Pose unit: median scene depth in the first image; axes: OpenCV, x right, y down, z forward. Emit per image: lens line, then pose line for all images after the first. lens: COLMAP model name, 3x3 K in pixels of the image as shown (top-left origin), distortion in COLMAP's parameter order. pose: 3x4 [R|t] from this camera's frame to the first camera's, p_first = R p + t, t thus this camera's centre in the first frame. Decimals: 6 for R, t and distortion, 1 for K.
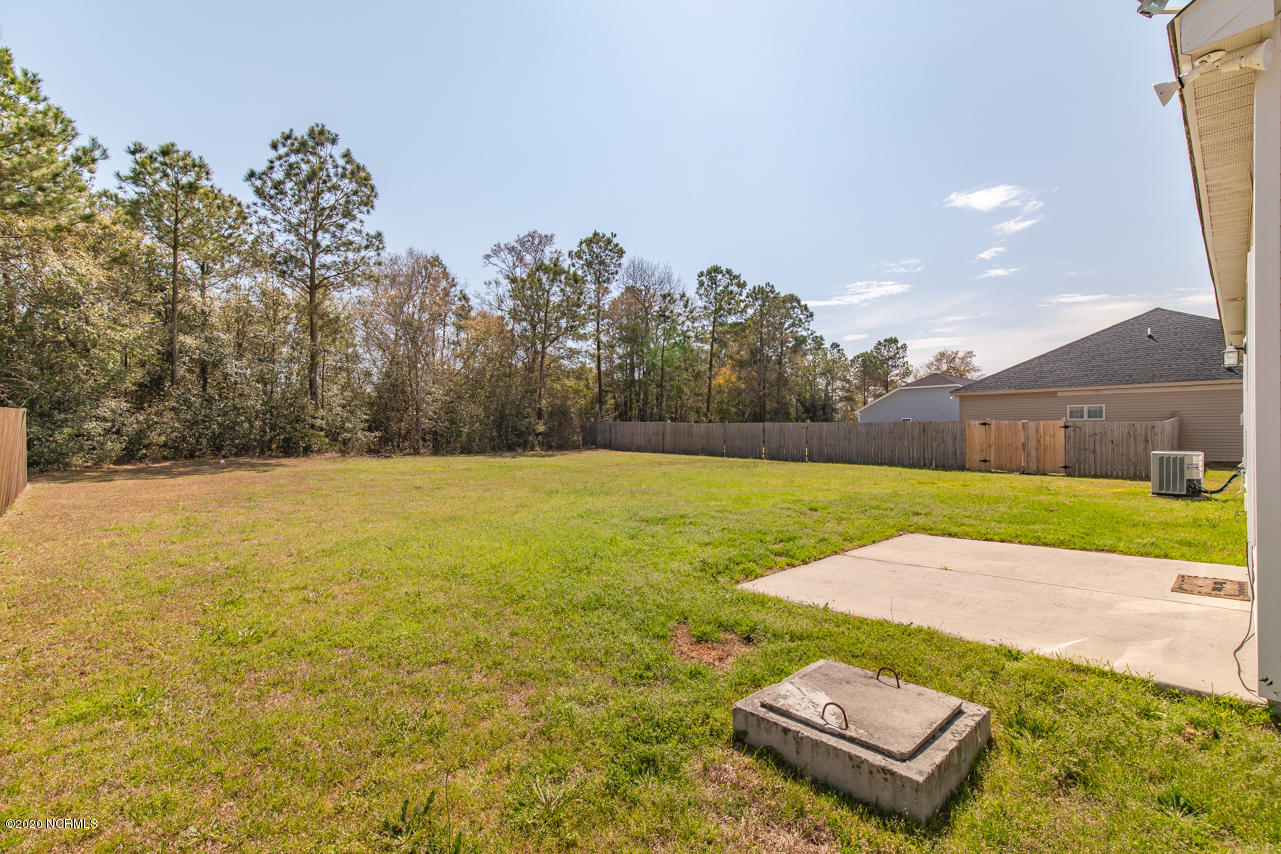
lens RADIAL K [[588.3, 0, 650.5], [0, 588.3, 431.4], [0, 0, 1]] dist [0.016475, -0.003999]
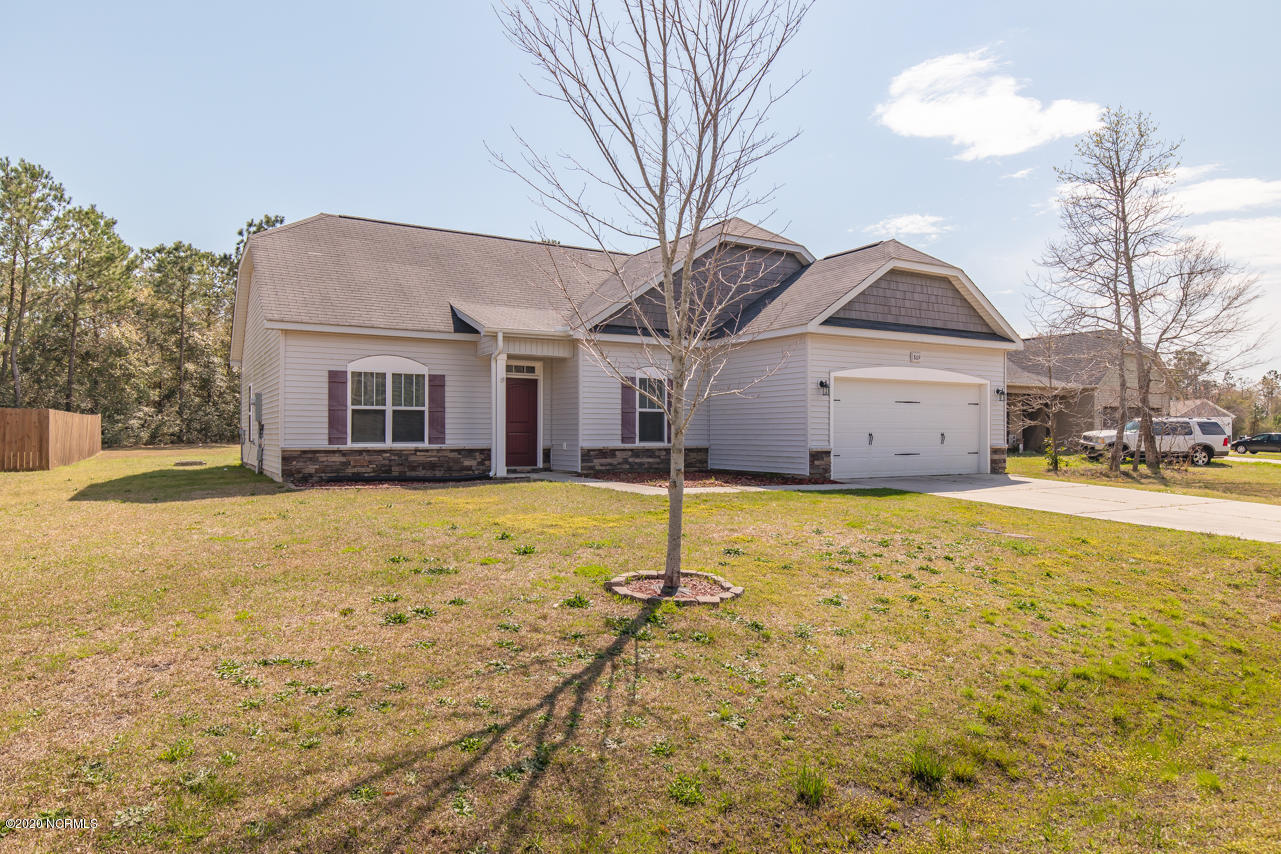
lens RADIAL K [[825.1, 0, 643.5], [0, 825.1, 431.5], [0, 0, 1]] dist [-0.002777, -0.003033]
pose [[0.968837, 0.002065, -0.247689, 1.051030], [-0.002267, 0.999997, -0.000533, 0.014164], [0.247687, 0.001078, 0.968839, -0.918301]]
